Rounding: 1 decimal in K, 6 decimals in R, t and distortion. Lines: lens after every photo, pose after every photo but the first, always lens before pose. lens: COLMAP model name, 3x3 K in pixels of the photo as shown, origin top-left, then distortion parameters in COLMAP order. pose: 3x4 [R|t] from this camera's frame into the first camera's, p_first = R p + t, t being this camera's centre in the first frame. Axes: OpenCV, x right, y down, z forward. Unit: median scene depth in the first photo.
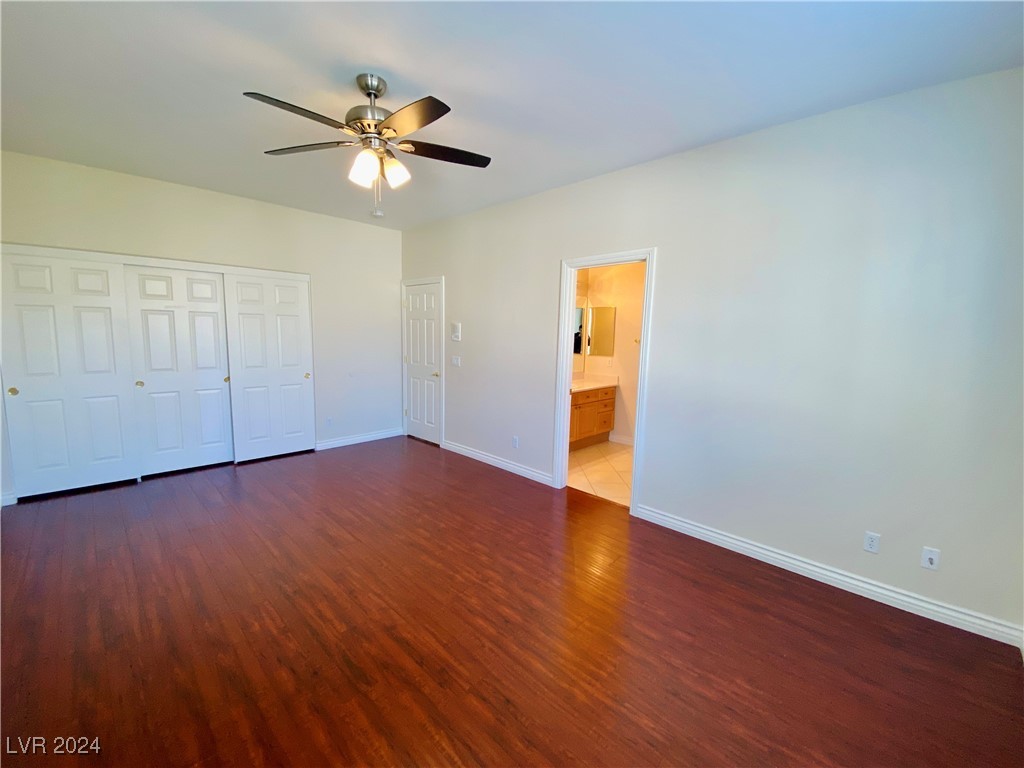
lens RADIAL K [[419.0, 0, 512.0], [0, 419.0, 384.0], [0, 0, 1]] dist [0.016523, -0.016872]
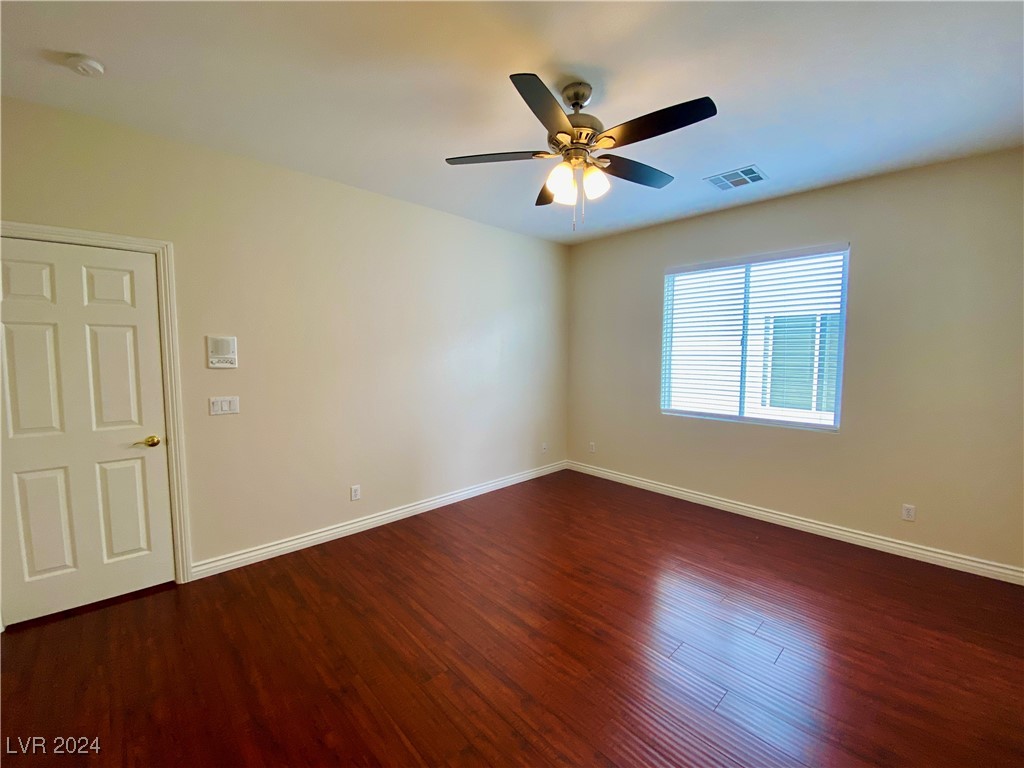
lens RADIAL K [[419.0, 0, 512.0], [0, 419.0, 384.0], [0, 0, 1]] dist [0.016523, -0.016872]
pose [[0.057779, -0.113597, 0.991845, -0.626597], [0.102118, 0.988966, 0.107319, -0.098519], [-0.993093, 0.095085, 0.068741, 0.562238]]
